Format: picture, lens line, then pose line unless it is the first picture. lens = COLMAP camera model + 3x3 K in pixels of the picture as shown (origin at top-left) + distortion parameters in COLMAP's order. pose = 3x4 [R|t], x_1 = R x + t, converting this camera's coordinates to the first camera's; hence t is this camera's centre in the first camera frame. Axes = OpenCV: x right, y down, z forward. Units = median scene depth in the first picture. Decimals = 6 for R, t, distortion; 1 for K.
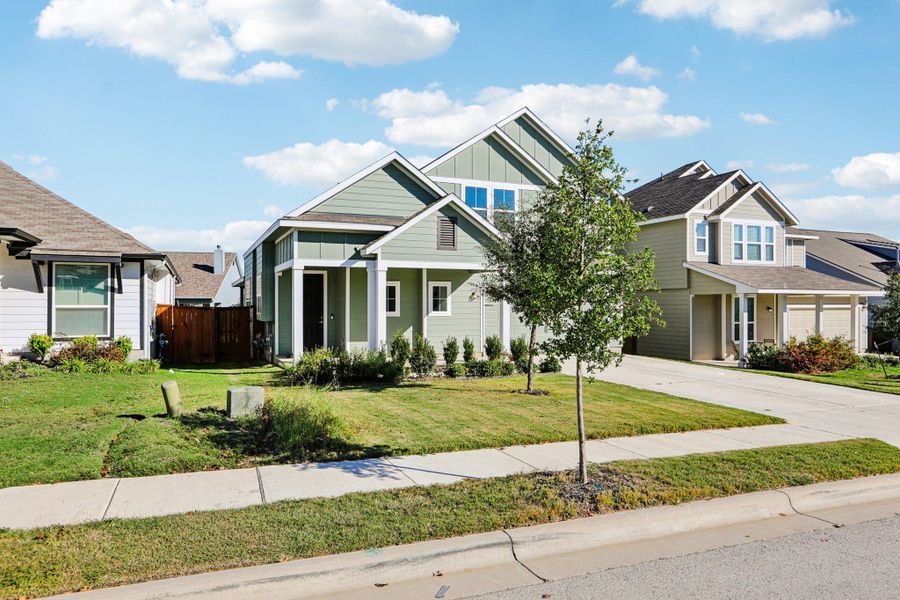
lens RADIAL K [[596.8, 0, 452.0], [0, 596.8, 304.5], [0, 0, 1]] dist [-0.008232, 0.009631]
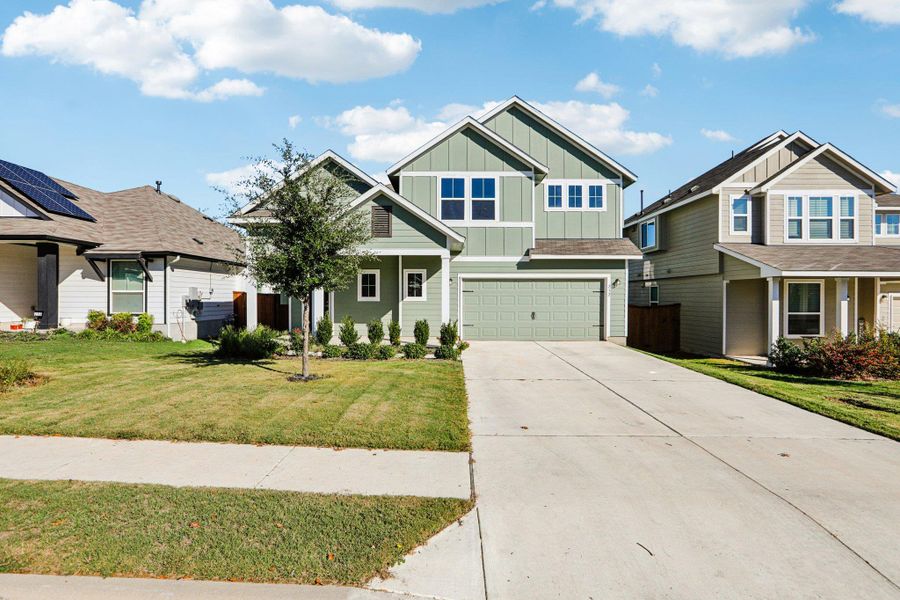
lens RADIAL K [[468.5, 0, 443.7], [0, 468.5, 299.6], [0, 0, 1]] dist [-0.041785, 0.007384]
pose [[0.908080, 0.004644, -0.418770, 0.372197], [-0.003193, 0.999986, 0.004165, 0.012371], [0.418784, -0.002445, 0.908083, 0.251699]]
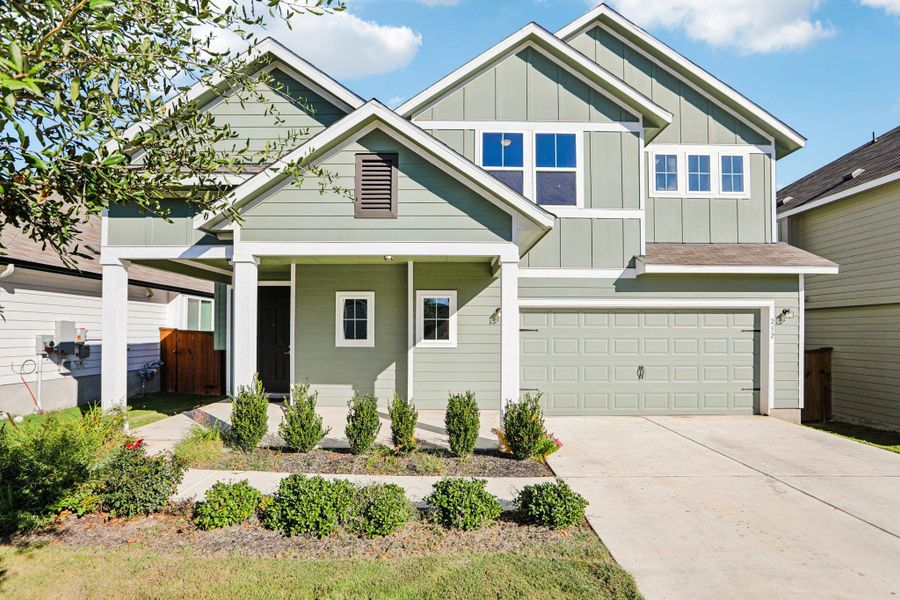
lens RADIAL K [[432.5, 0, 447.4], [0, 432.5, 328.6], [0, 0, 1]] dist [-0.024546, 0.001286]
pose [[0.914837, 0.001332, -0.403820, 0.165857], [-0.005095, 0.999953, -0.008244, 0.003860], [0.403790, 0.009600, 0.914801, 0.587574]]
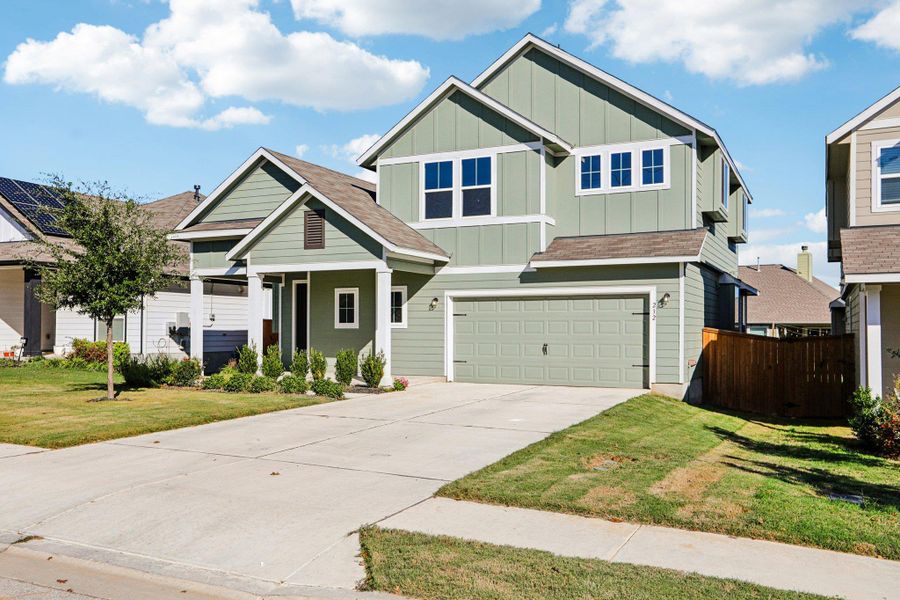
lens RADIAL K [[768.9, 0, 447.2], [0, 768.9, 315.0], [0, 0, 1]] dist [0.035944, 0.021130]
pose [[0.647217, -0.010648, -0.762232, 0.812489], [-0.002022, 0.999875, -0.015685, 0.017125], [0.762303, 0.011693, 0.647114, 0.367552]]
